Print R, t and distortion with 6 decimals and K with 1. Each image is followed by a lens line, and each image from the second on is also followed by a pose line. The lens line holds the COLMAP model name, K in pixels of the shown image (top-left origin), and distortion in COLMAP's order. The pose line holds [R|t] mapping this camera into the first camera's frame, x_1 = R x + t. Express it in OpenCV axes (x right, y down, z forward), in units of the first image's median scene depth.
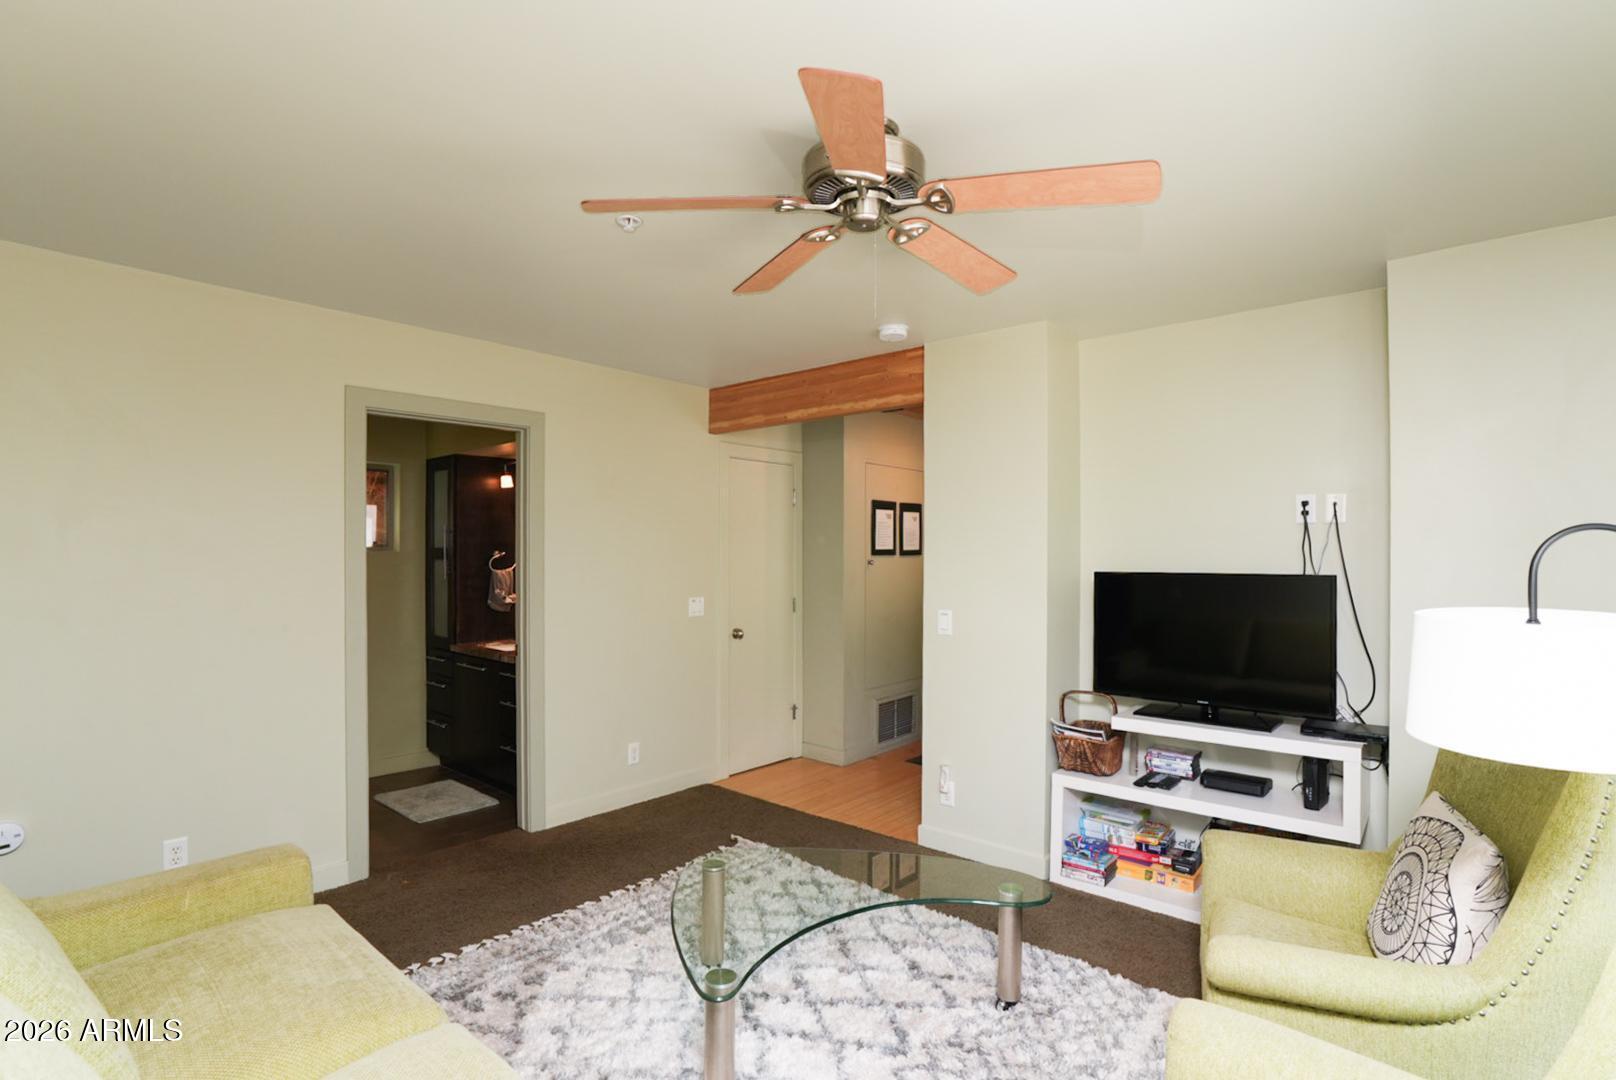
lens RADIAL K [[783.5, 0, 807.5], [0, 783.5, 592.6], [0, 0, 1]] dist [-0.002828, 0.034809]
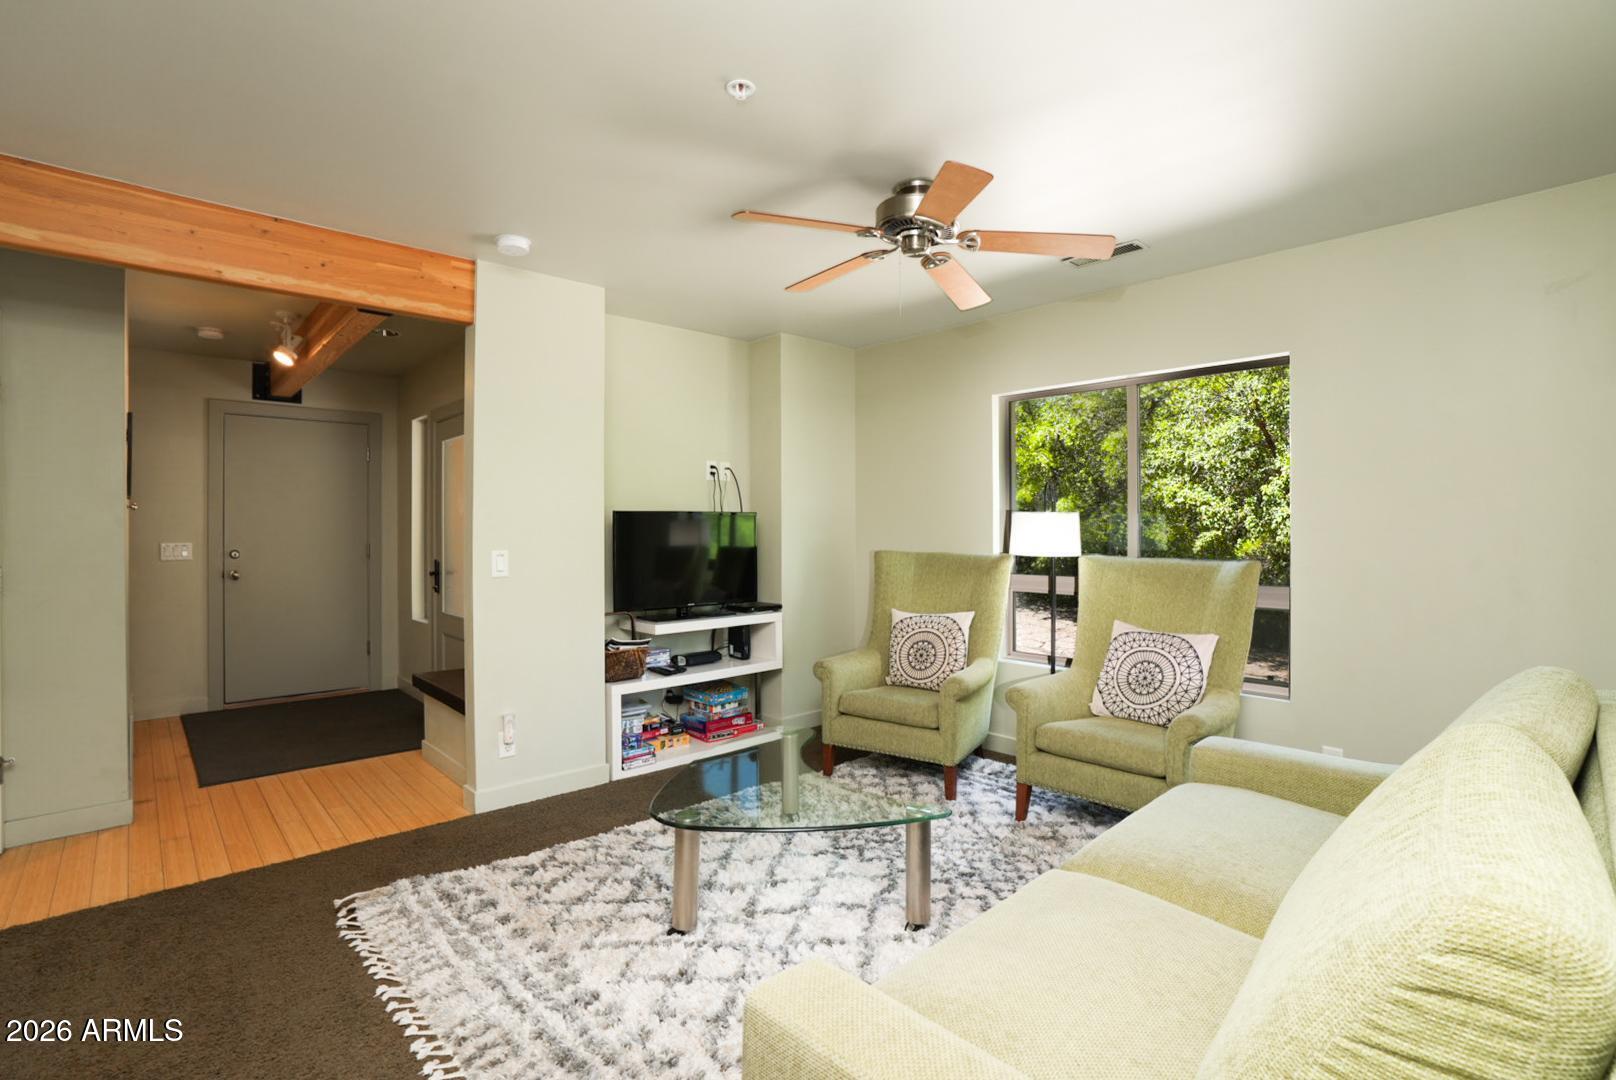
lens RADIAL K [[773.7, 0, 794.0], [0, 773.7, 536.5], [0, 0, 1]] dist [-0.055171, 0.034750]
pose [[0.125855, -0.017103, 0.991901, -0.767591], [0.038277, 0.999191, 0.012372, 0.008961], [-0.991310, 0.036410, 0.126407, 0.591701]]
